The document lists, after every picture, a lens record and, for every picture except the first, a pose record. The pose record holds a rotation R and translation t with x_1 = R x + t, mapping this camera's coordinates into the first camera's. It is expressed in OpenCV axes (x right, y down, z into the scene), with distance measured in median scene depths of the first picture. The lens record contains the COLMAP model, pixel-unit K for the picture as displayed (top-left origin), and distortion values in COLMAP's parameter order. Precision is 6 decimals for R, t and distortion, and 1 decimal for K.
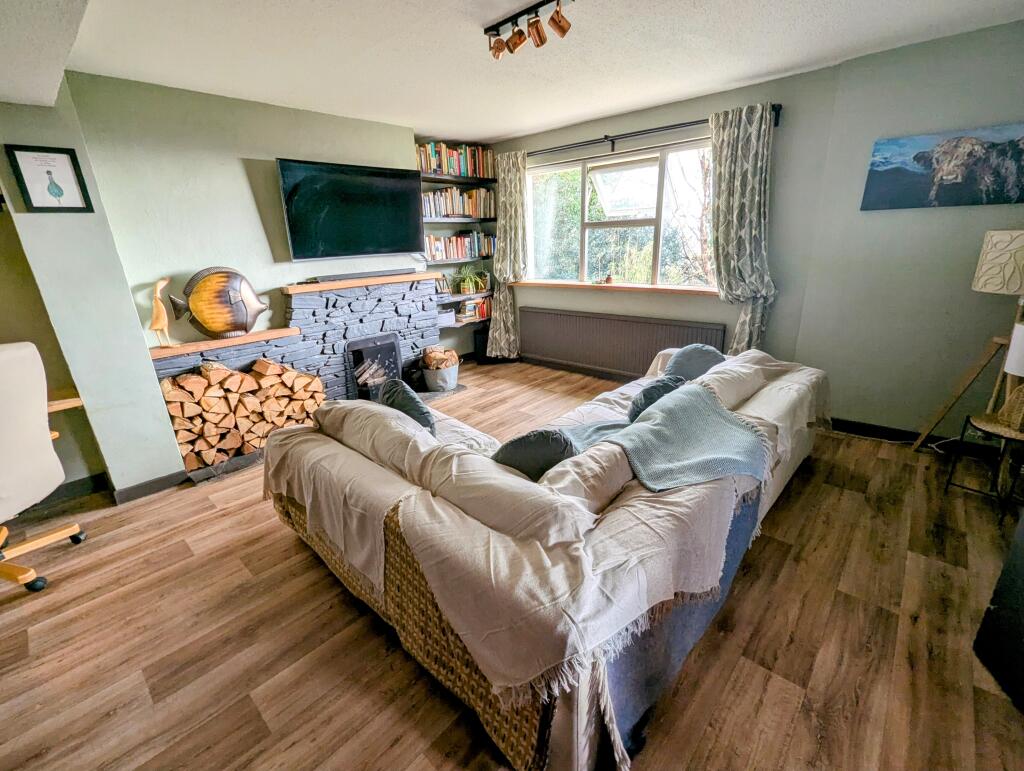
lens RADIAL K [[449.6, 0, 519.9], [0, 449.6, 389.2], [0, 0, 1]] dist [0.003498, -0.000143]
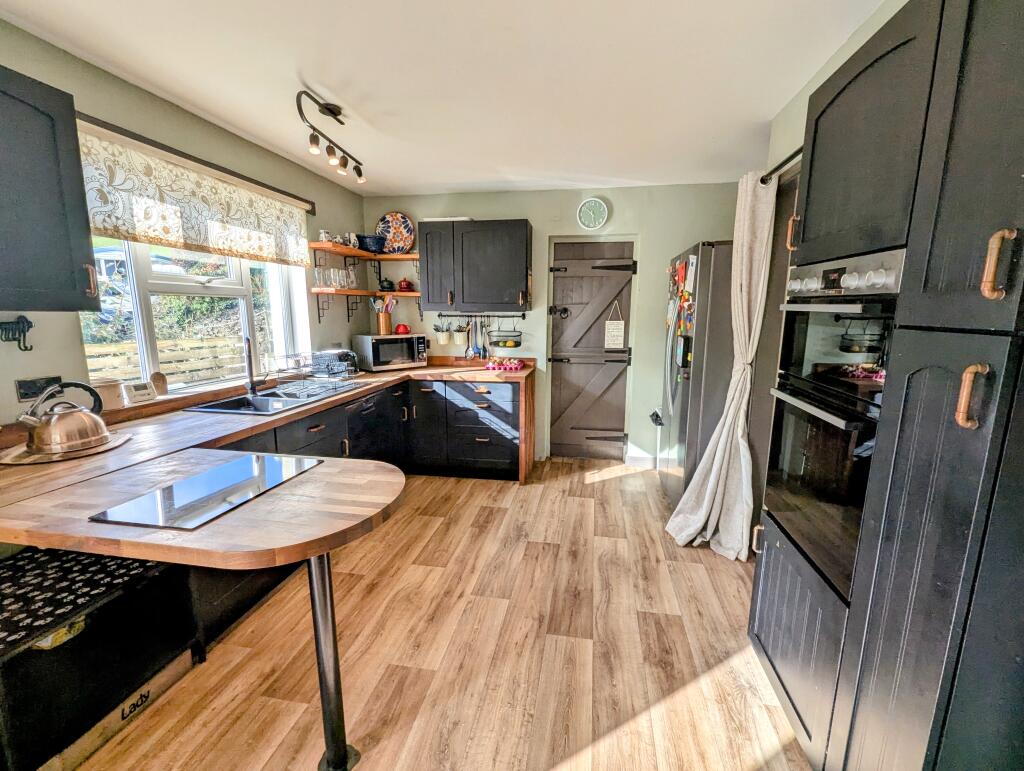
lens RADIAL K [[449.6, 0, 514.5], [0, 449.6, 391.6], [0, 0, 1]] dist [0.003498, -0.000143]
pose [[-0.851259, 0.130210, -0.508334, 0.729549], [-0.136635, 0.880308, 0.454300, -0.339809], [0.506644, 0.456183, -0.731579, 0.968020]]
